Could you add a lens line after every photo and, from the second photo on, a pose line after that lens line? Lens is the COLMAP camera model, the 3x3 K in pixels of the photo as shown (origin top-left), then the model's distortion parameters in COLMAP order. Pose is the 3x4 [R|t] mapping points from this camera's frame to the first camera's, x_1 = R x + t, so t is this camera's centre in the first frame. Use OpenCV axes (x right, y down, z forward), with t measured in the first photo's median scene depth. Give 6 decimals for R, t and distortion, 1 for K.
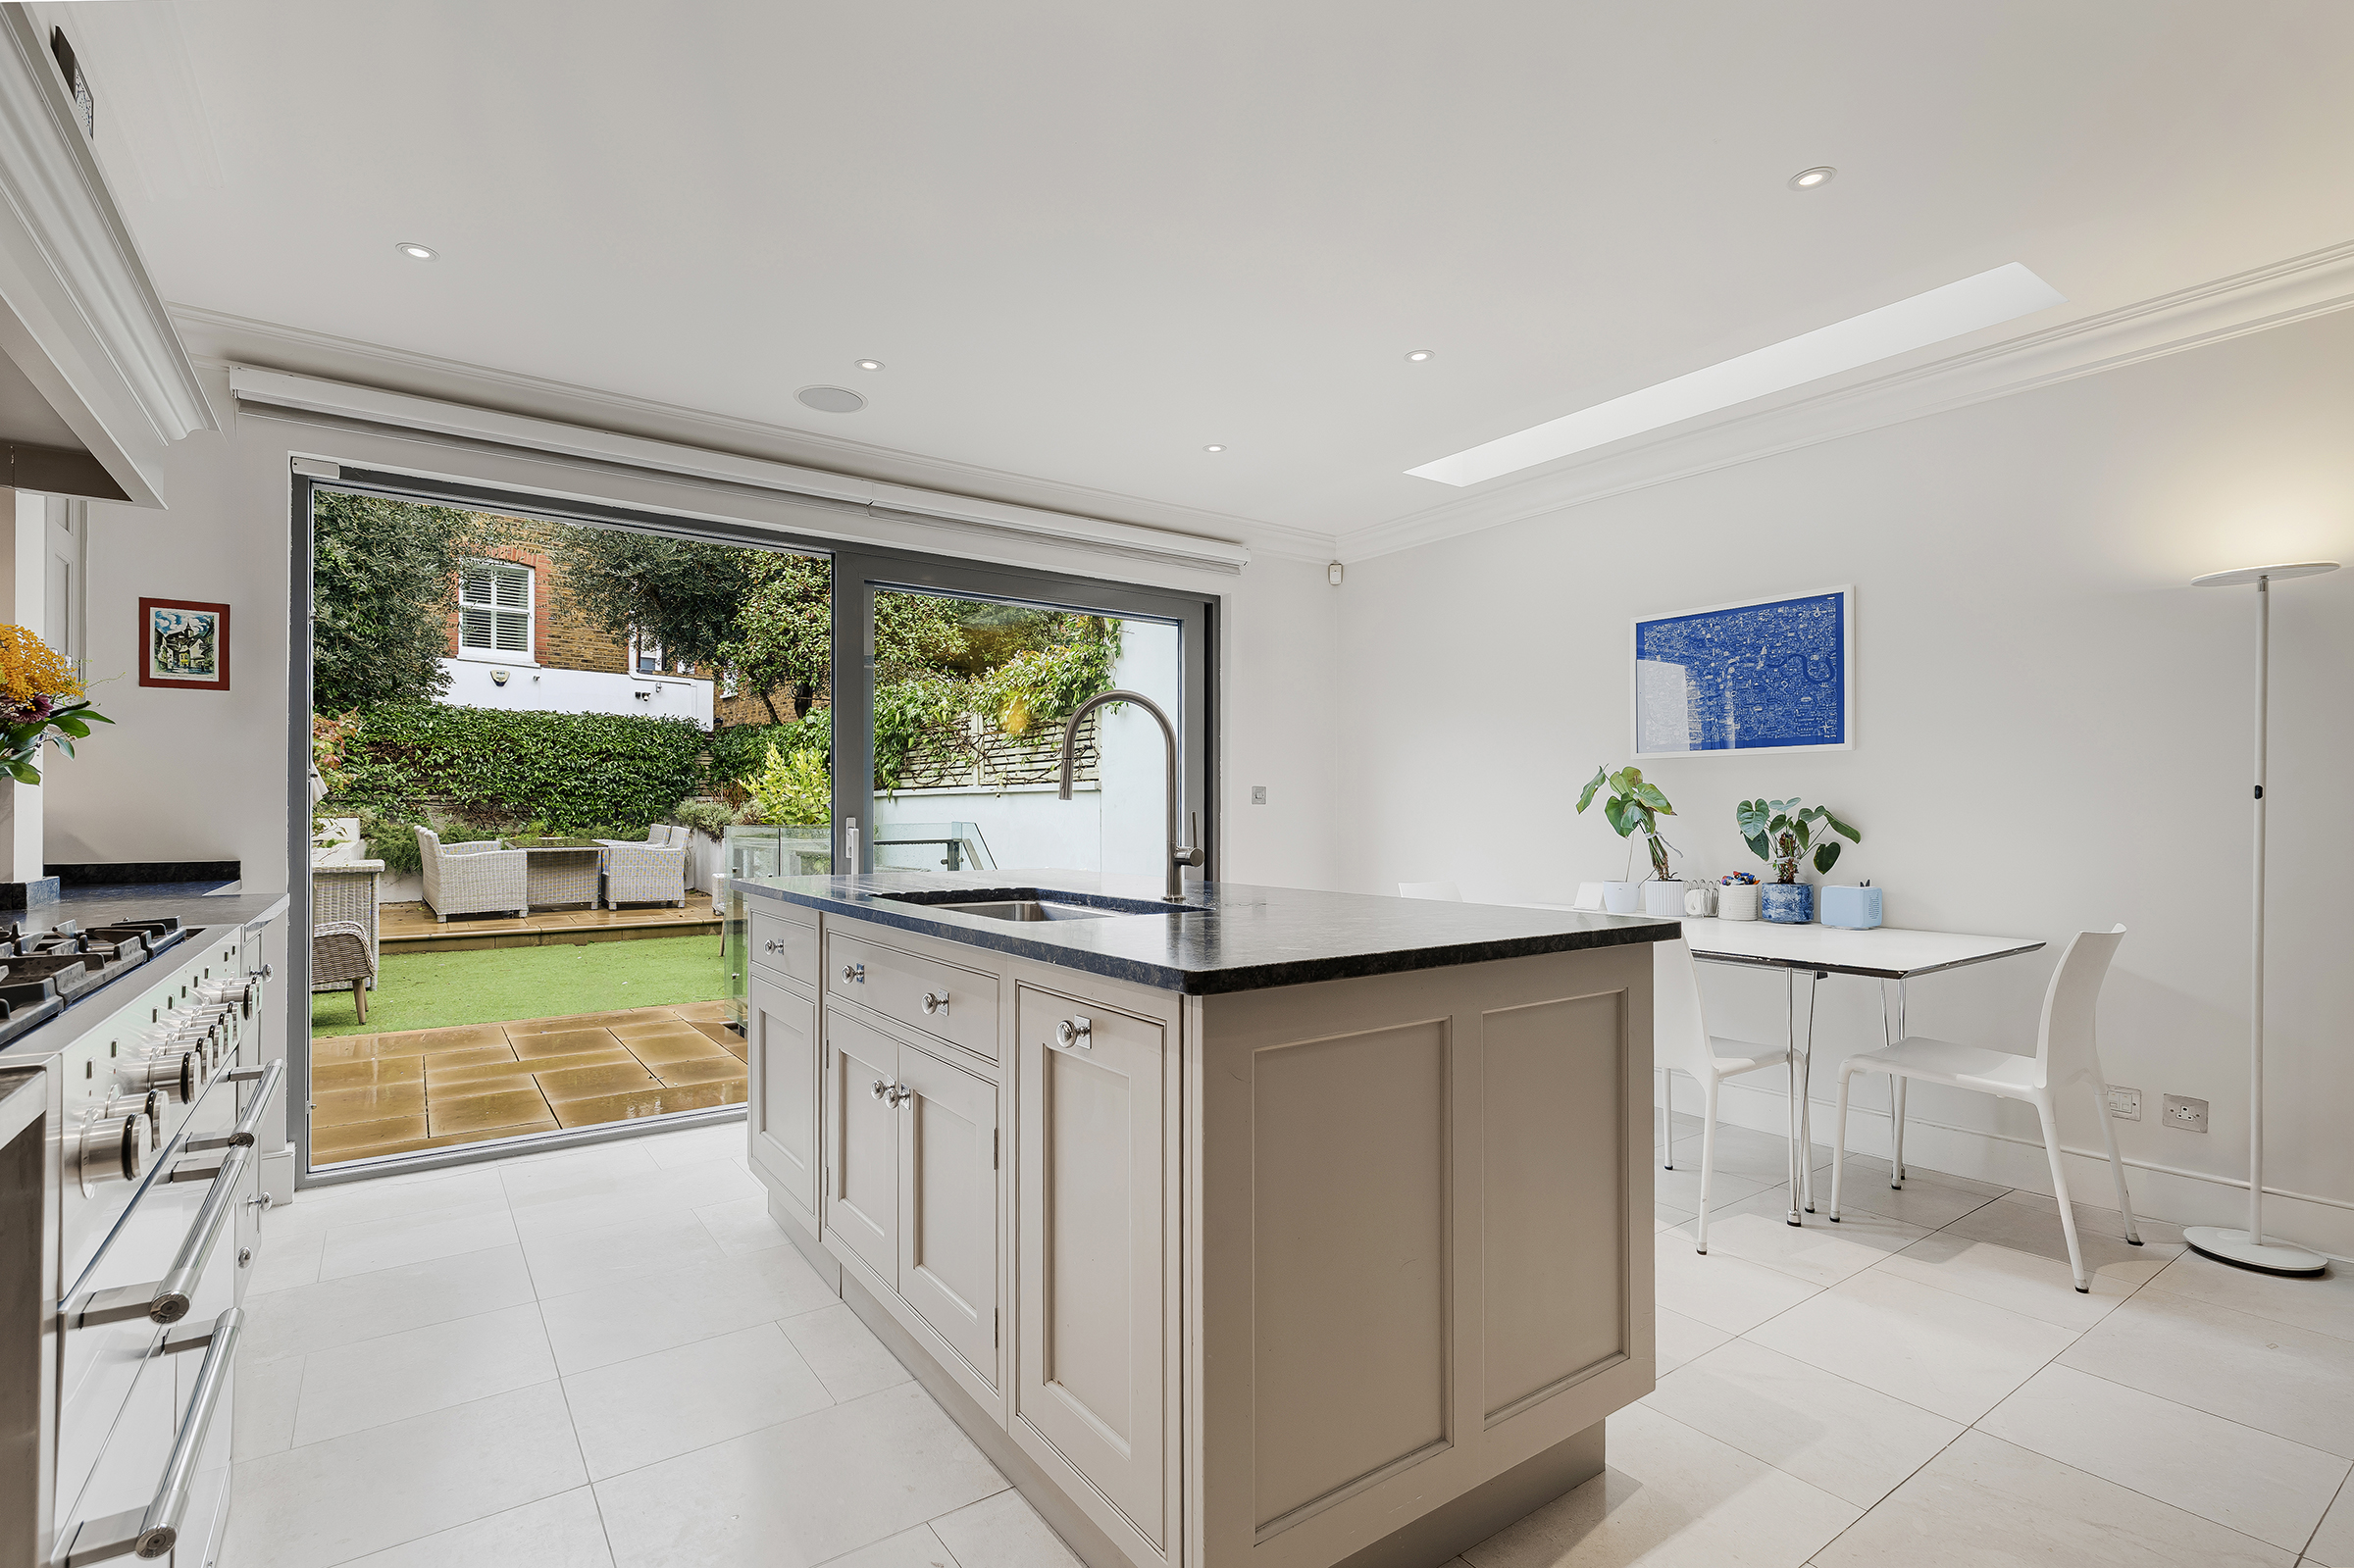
lens RADIAL K [[1050.9, 0, 1177.1], [0, 1050.9, 800.8], [0, 0, 1]] dist [0.009720, -0.006493]
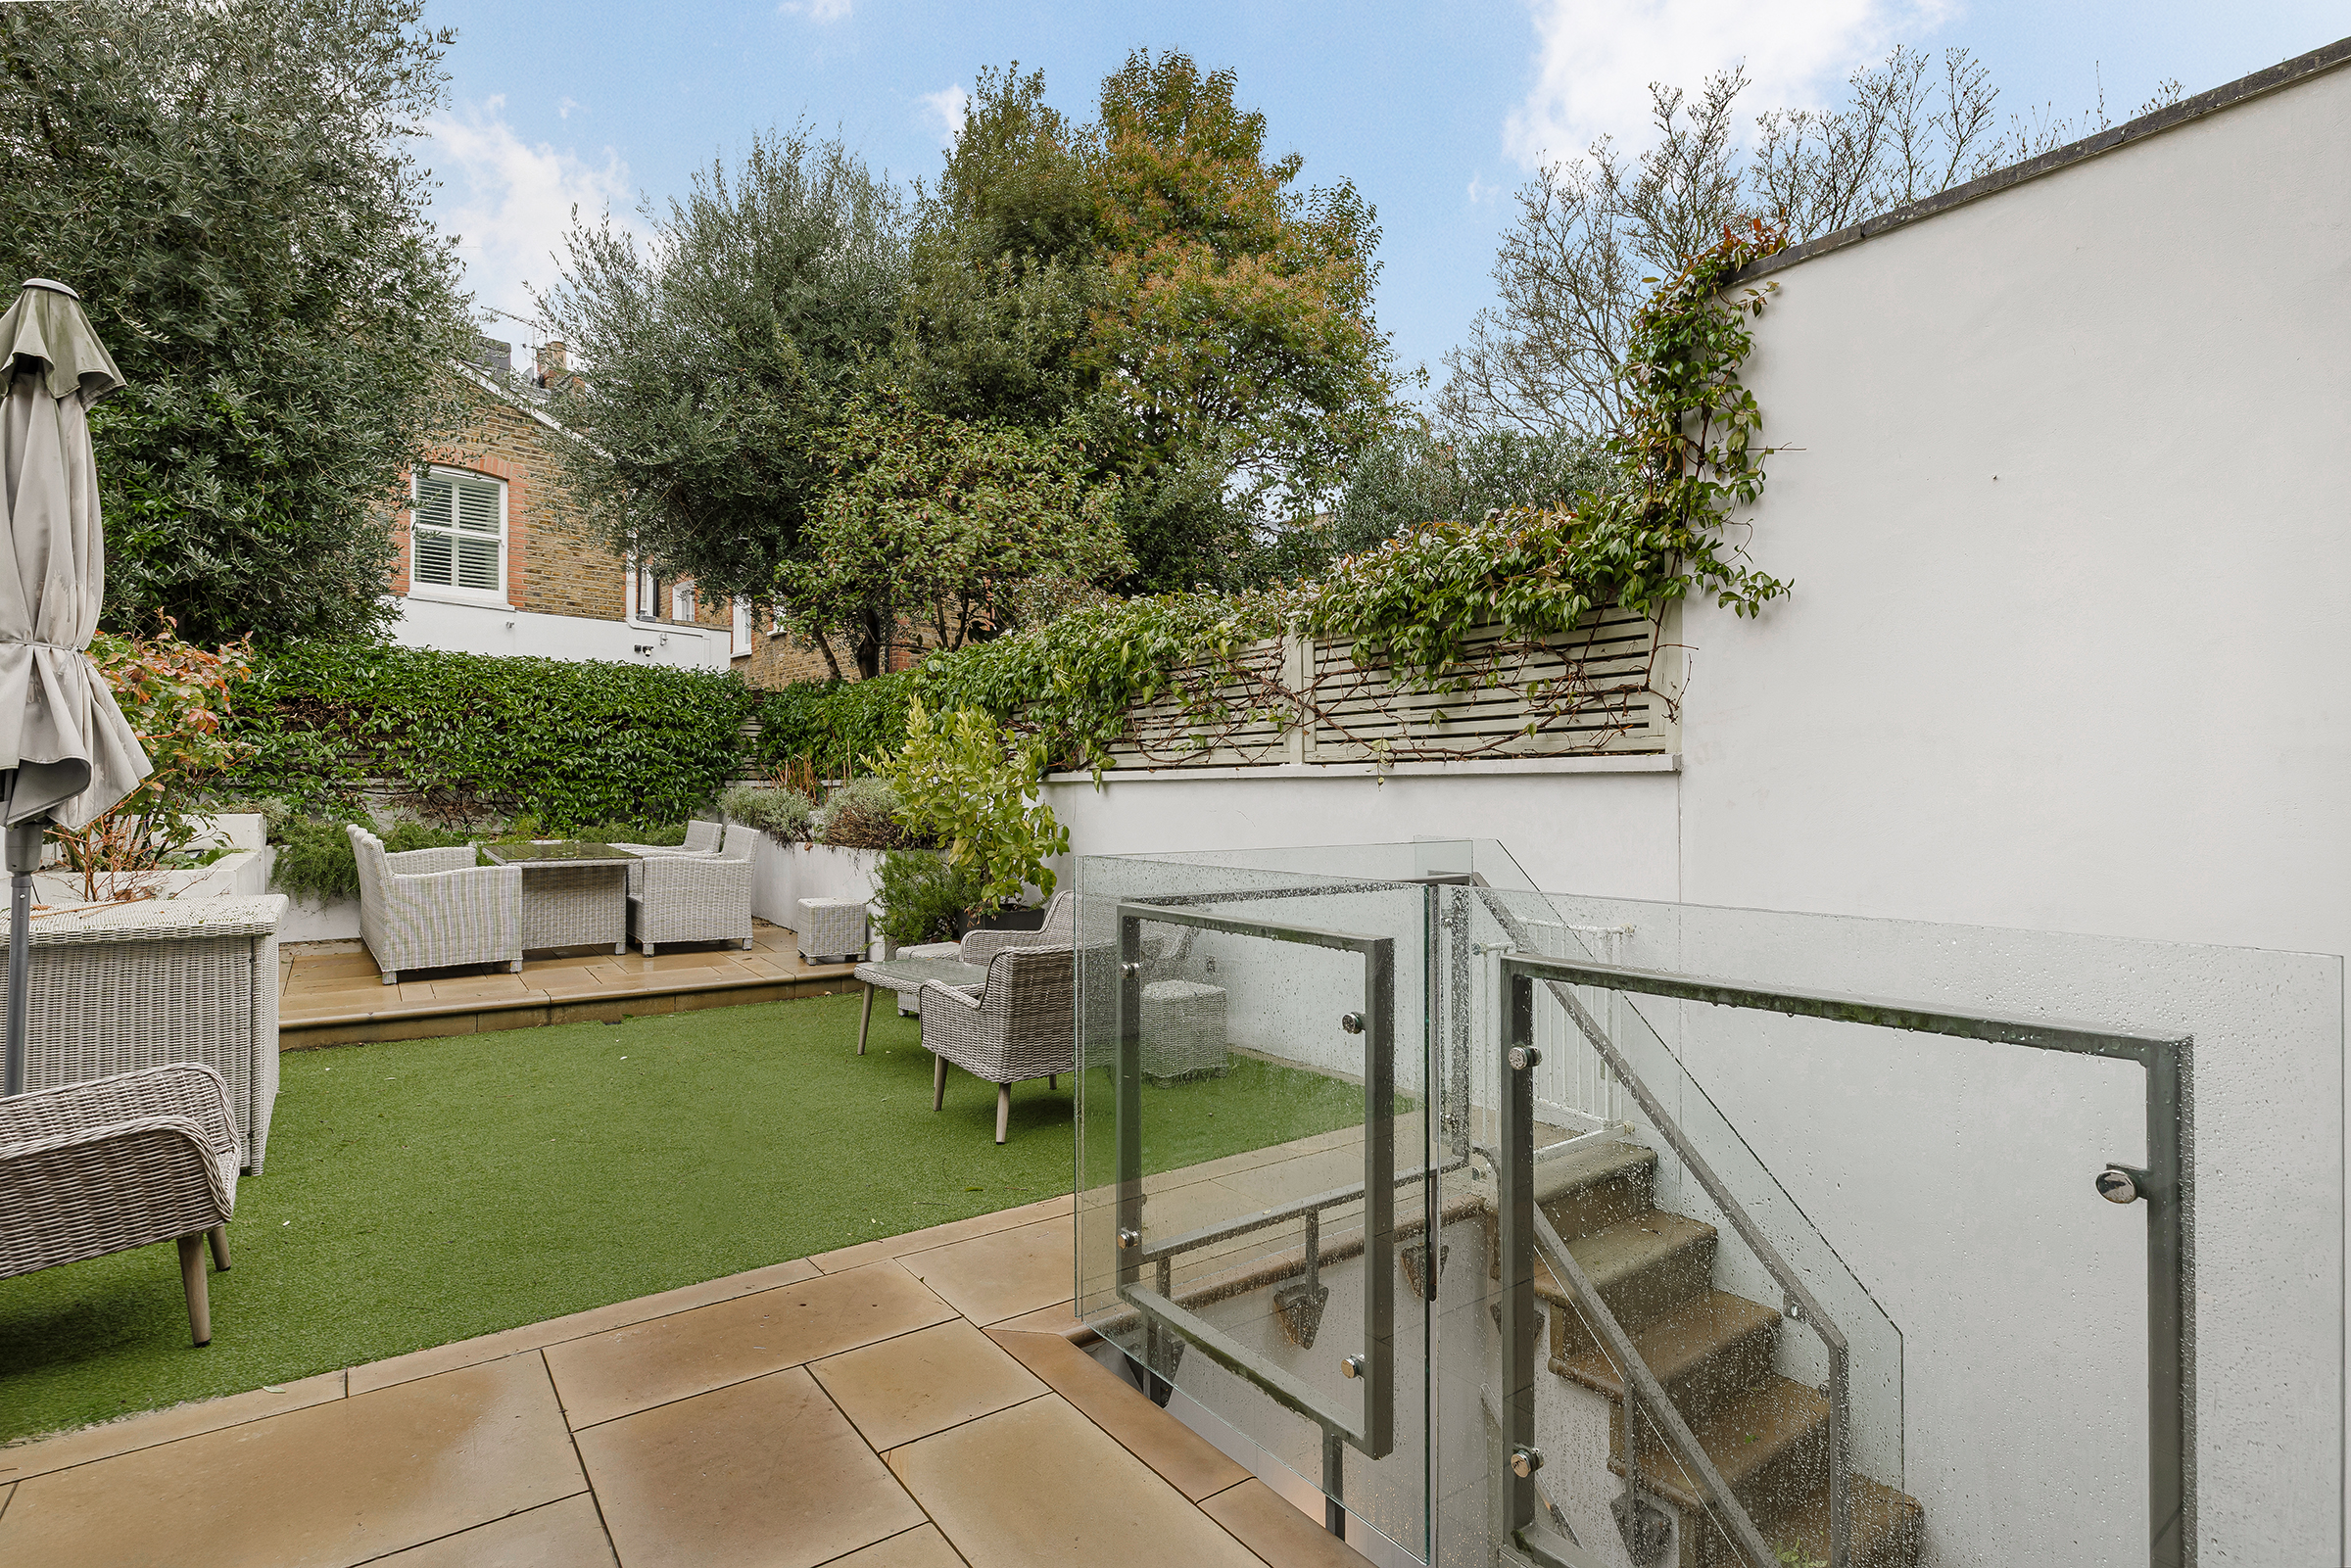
lens RADIAL K [[1135.2, 0, 1171.8], [0, 1135.2, 789.7], [0, 0, 1]] dist [-0.006021, 0.000888]
pose [[0.999994, 0.002732, -0.002190, -0.227254], [-0.002726, 0.999992, 0.003090, -0.001591], [0.002199, -0.003084, 0.999993, 0.323121]]
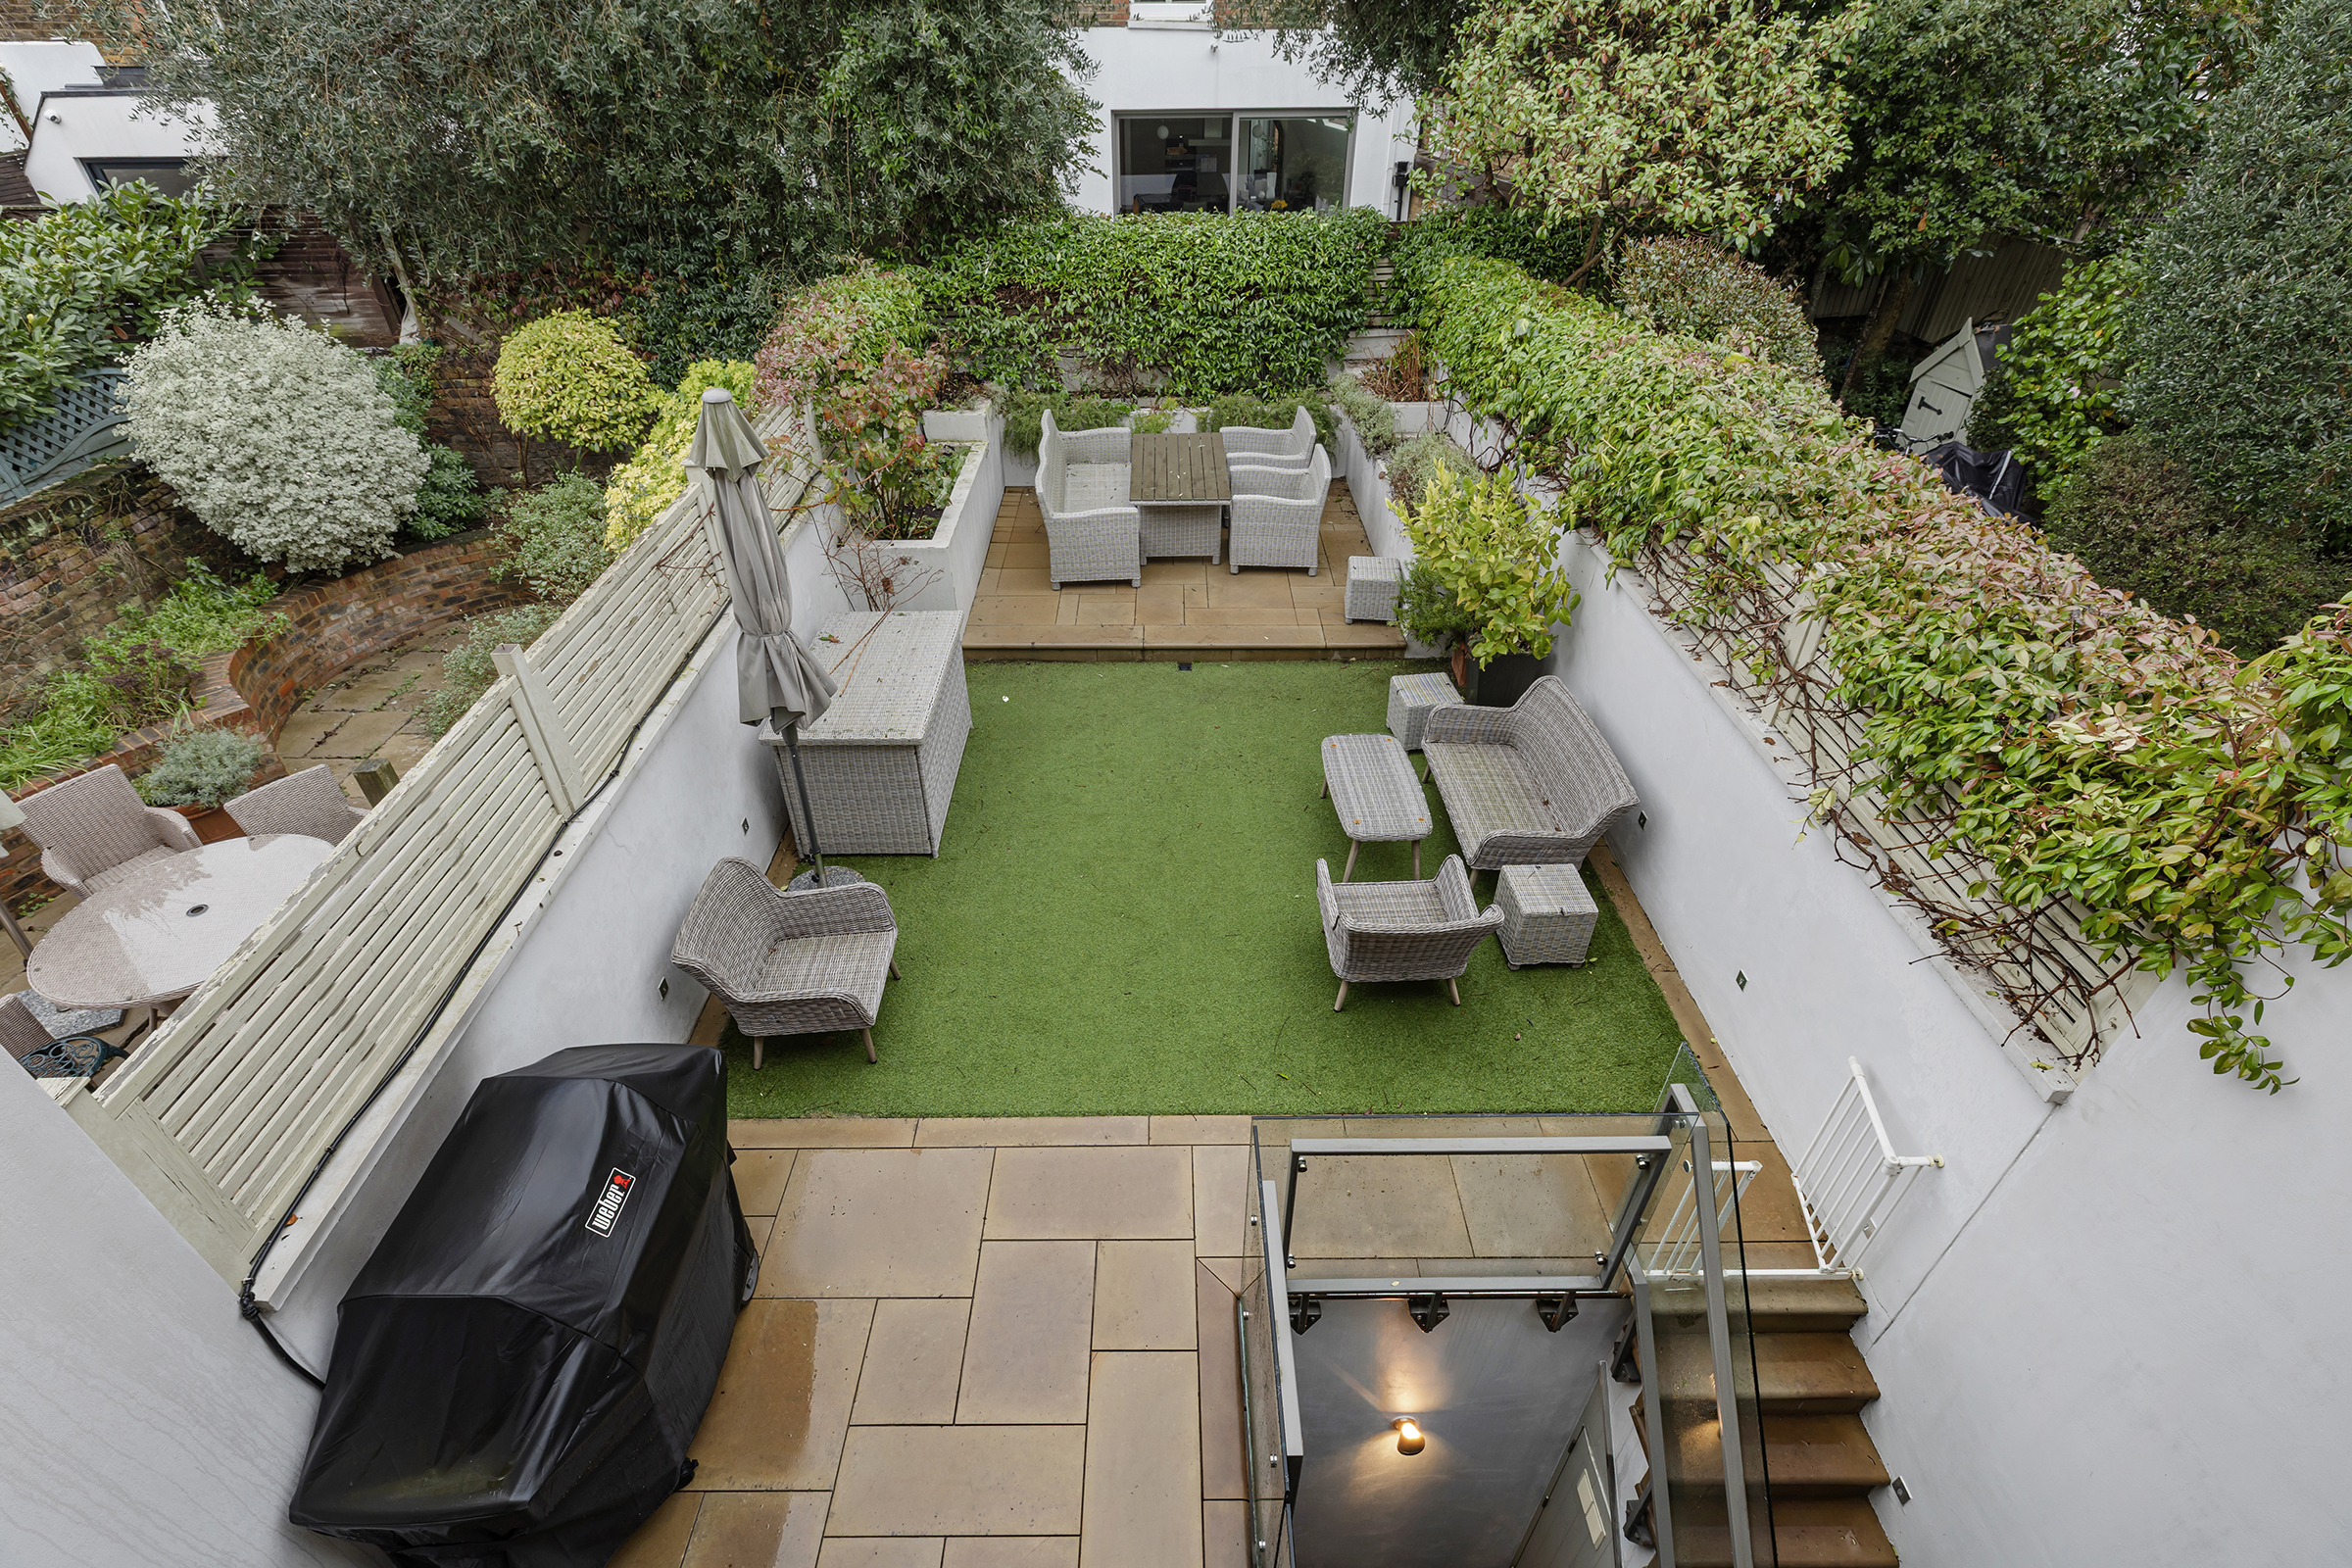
lens RADIAL K [[1050.1, 0, 1172.8], [0, 1050.1, 784.7], [0, 0, 1]] dist [0.009720, -0.006493]
pose [[0.811097, 0.351659, -0.467395, -0.153035], [-0.003599, 0.802071, 0.597218, -0.265027], [0.584901, -0.482719, 0.651823, 0.403485]]
